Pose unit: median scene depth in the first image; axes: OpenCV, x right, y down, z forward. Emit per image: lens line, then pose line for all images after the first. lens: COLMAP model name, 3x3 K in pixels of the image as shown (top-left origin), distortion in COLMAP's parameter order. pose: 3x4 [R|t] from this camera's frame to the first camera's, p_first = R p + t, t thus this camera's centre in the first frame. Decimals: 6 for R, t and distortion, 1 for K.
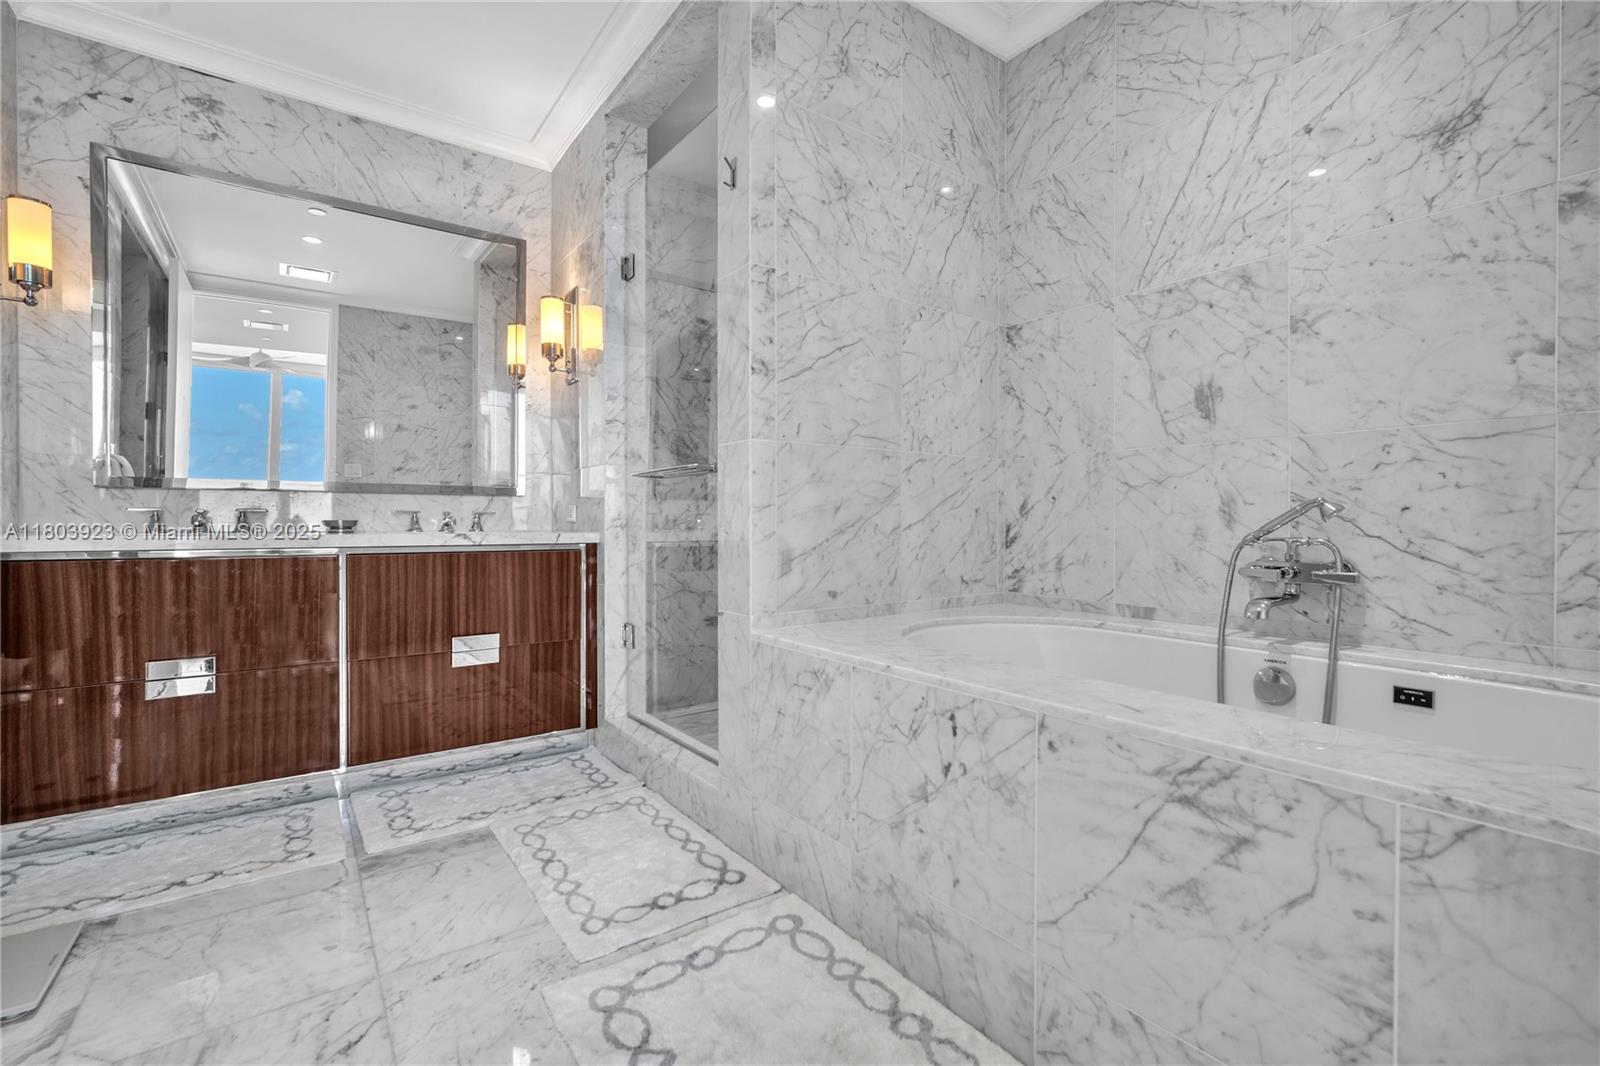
lens RADIAL K [[709.2, 0, 803.0], [0, 709.2, 526.3], [0, 0, 1]] dist [-0.013362, 0.005313]
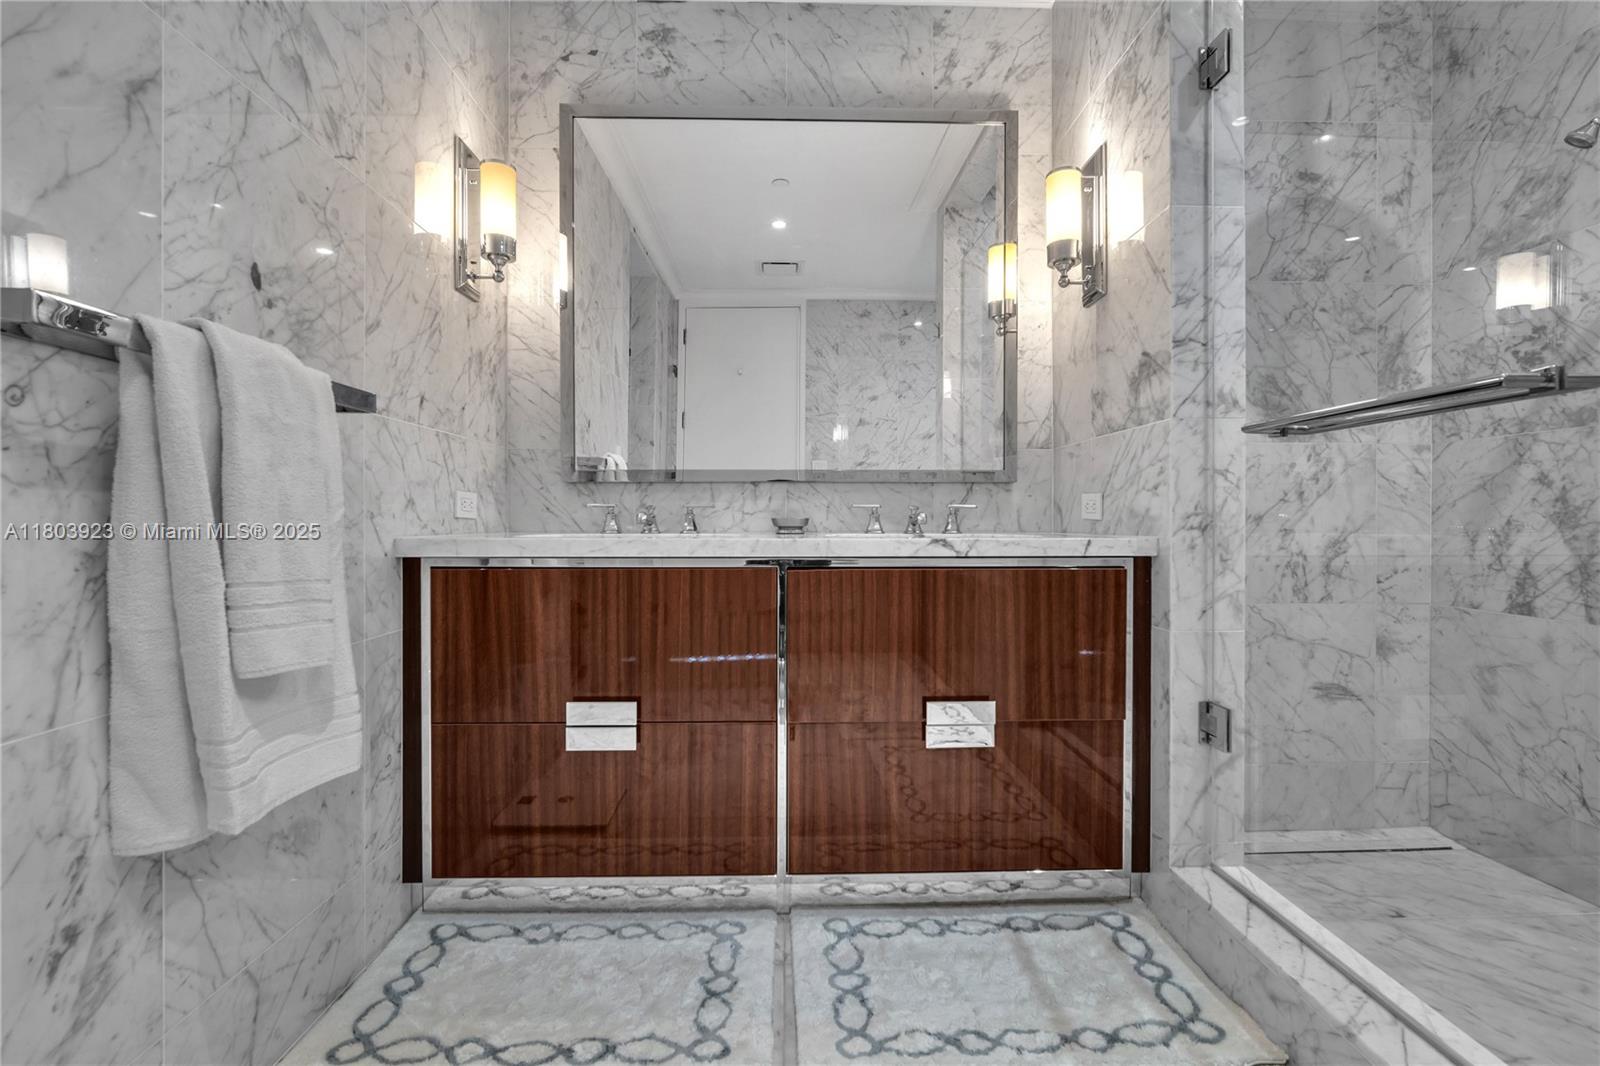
lens RADIAL K [[709.2, 0, 803.0], [0, 709.2, 526.3], [0, 0, 1]] dist [-0.013362, 0.005313]
pose [[0.823008, 0.003437, -0.568020, -0.215015], [-0.001868, 0.999993, 0.003345, -0.002704], [0.568027, -0.001692, 0.823008, 0.392828]]
